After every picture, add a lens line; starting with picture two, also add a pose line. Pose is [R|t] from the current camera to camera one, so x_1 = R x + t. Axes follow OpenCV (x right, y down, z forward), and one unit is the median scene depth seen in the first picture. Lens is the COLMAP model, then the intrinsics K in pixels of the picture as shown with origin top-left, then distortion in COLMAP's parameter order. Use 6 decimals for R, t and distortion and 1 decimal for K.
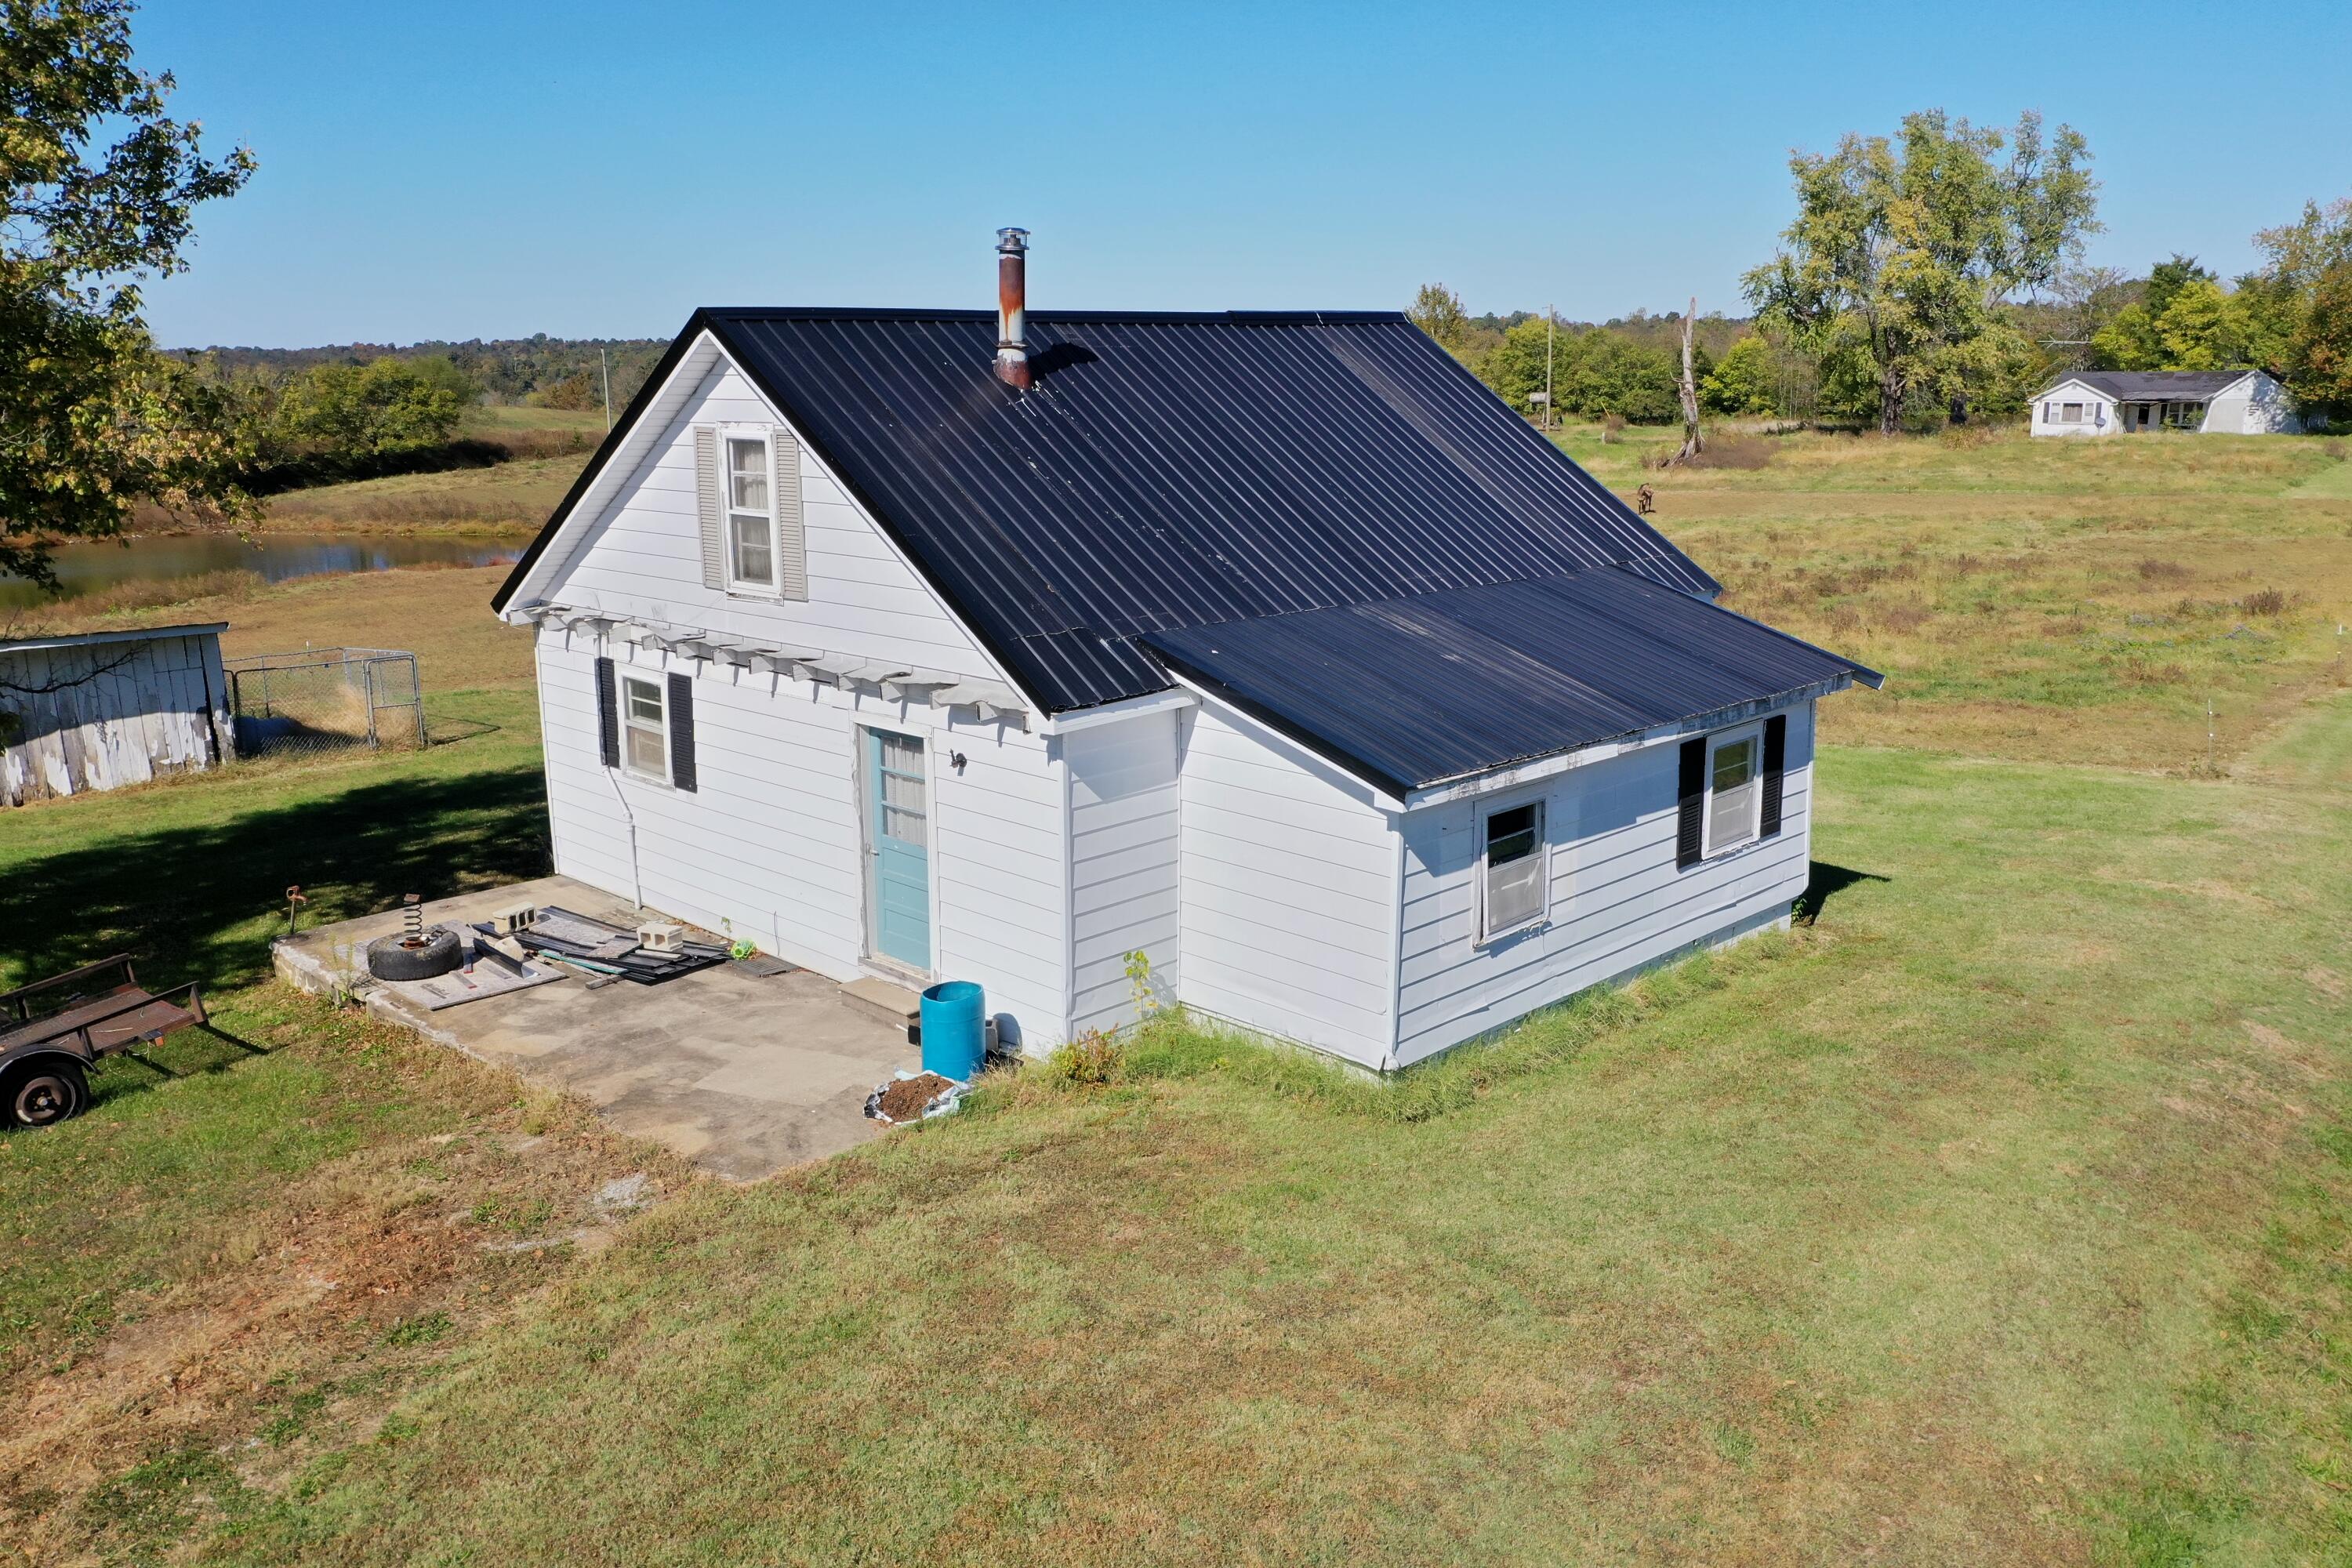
lens RADIAL K [[1856.3, 0, 1184.5], [0, 1856.3, 774.7], [0, 0, 1]] dist [0.003720, 0.009274]
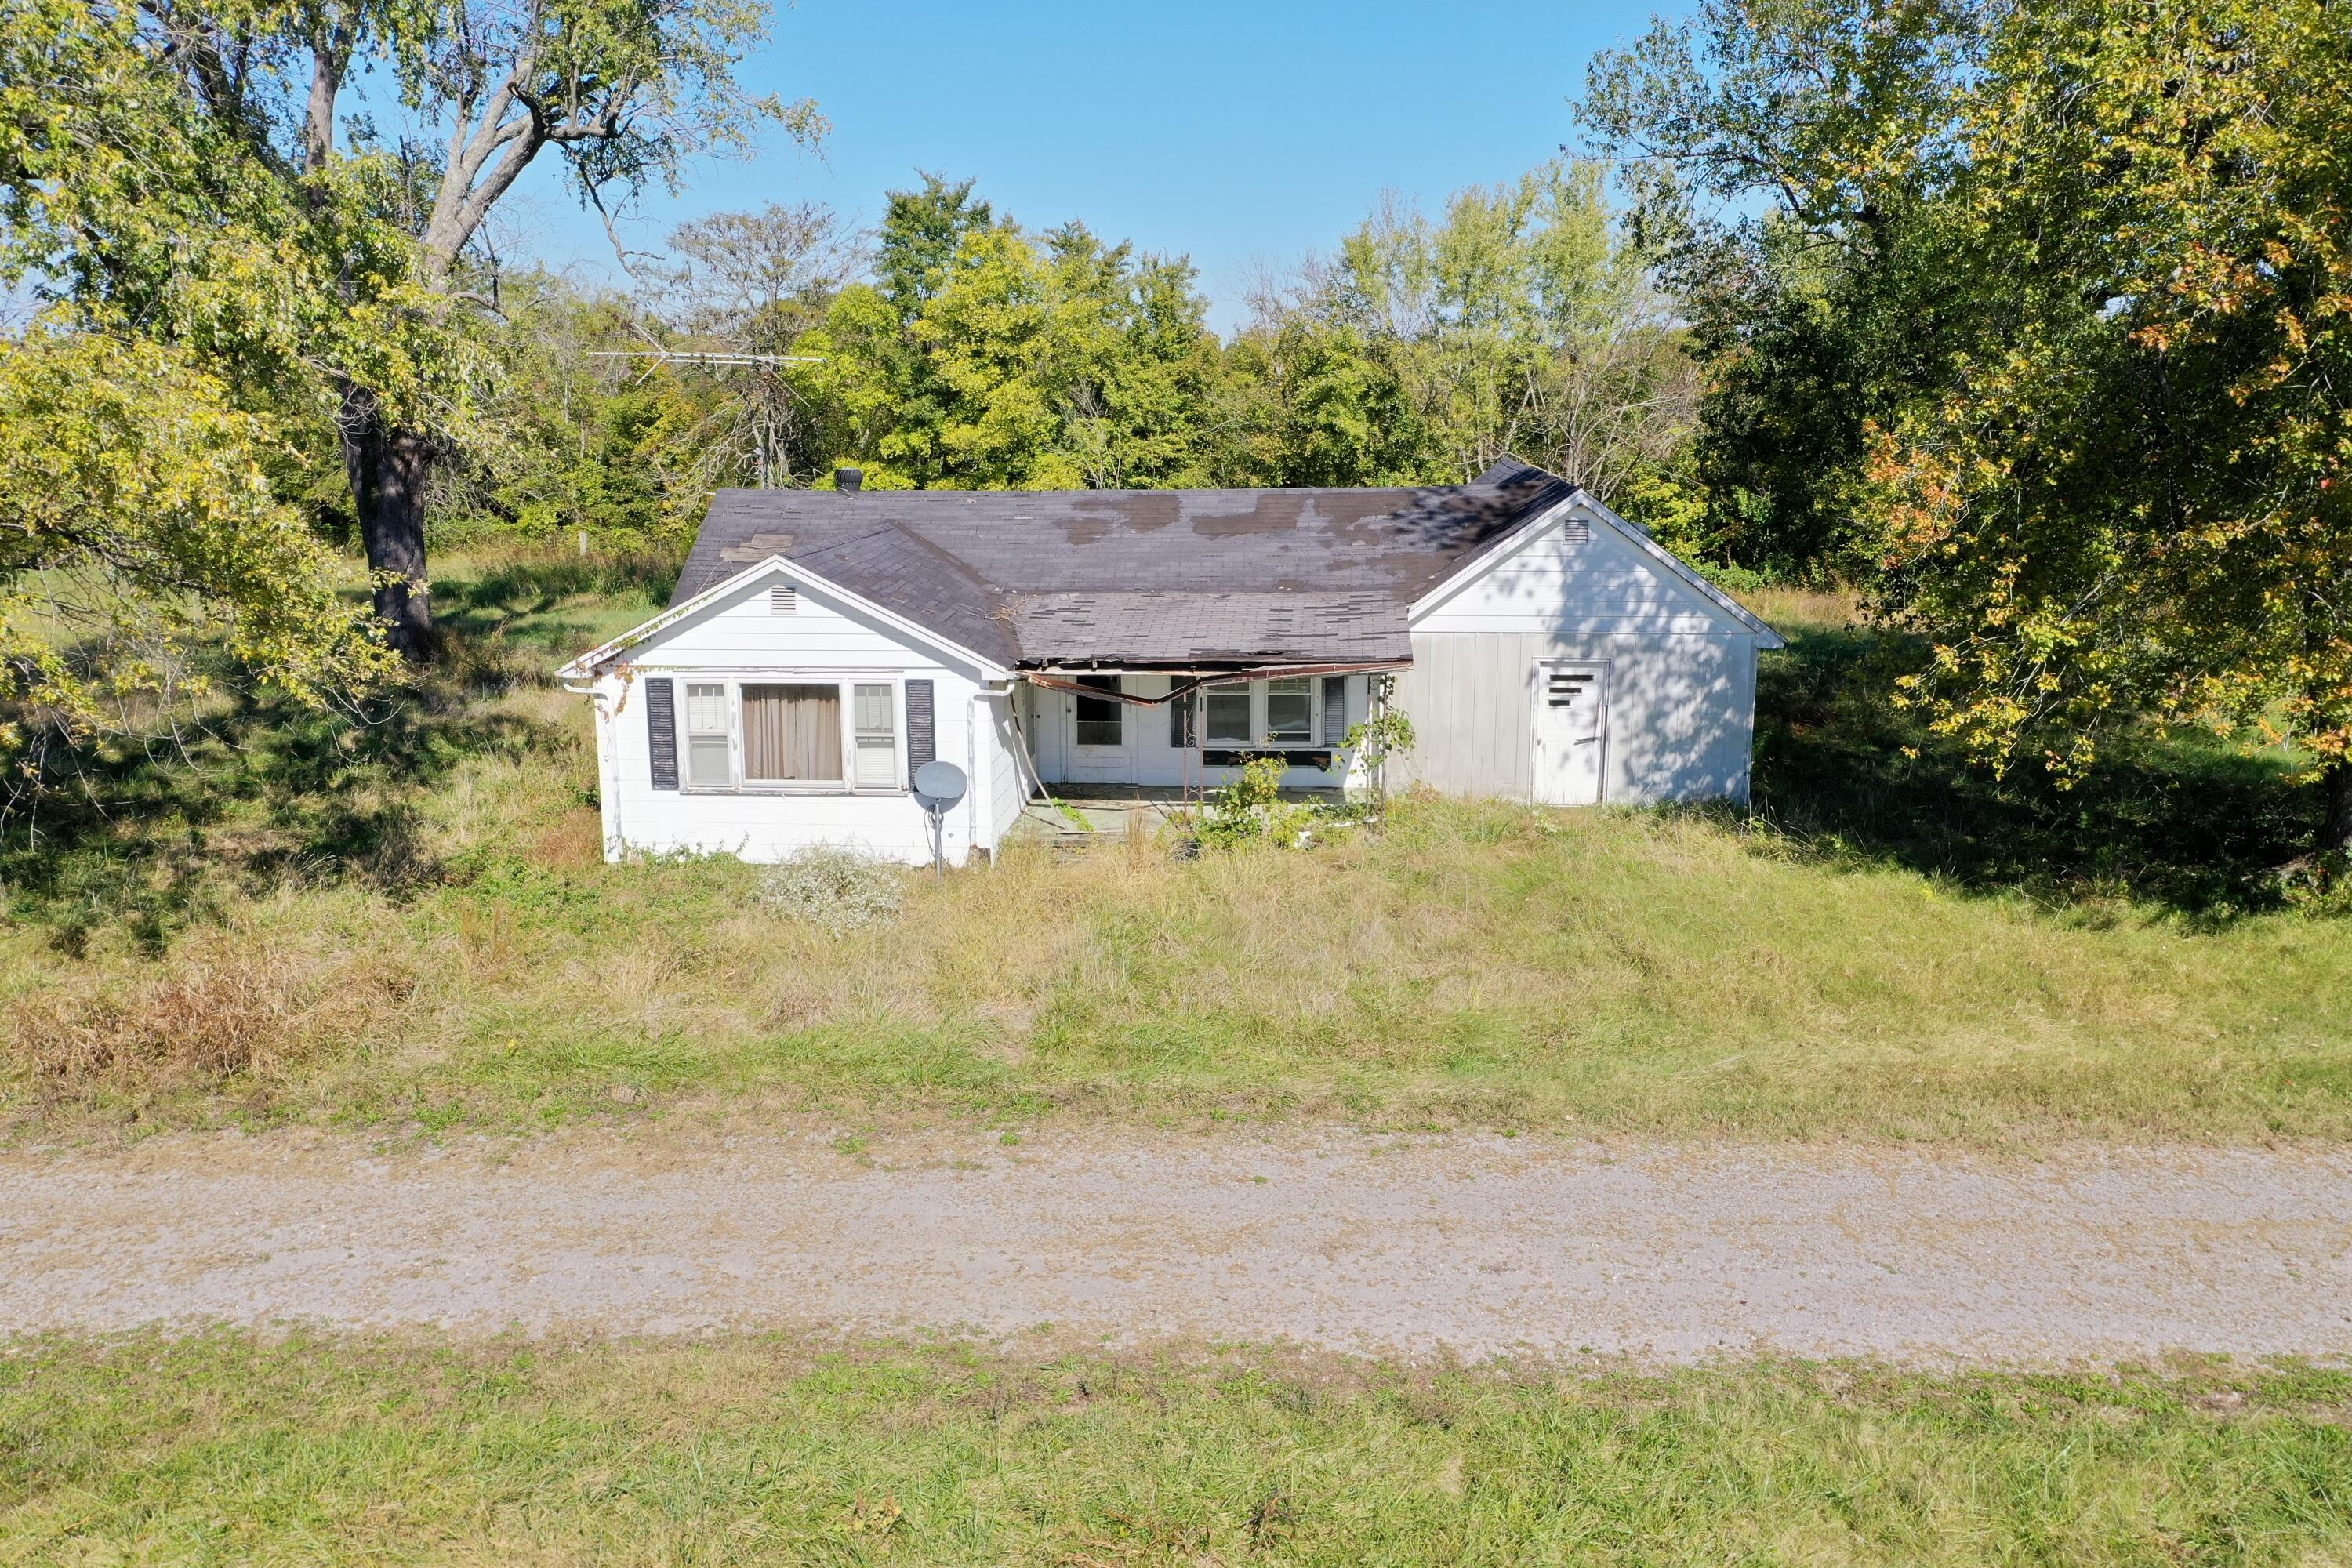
lens RADIAL K [[1856.3, 0, 1172.5], [0, 1856.3, 781.8], [0, 0, 1]] dist [0.003720, 0.009274]
pose [[0.792525, -0.125826, 0.596717, 0.383641], [0.132484, 0.990638, 0.032932, -0.184908], [-0.595274, 0.052956, 0.801776, 0.801526]]
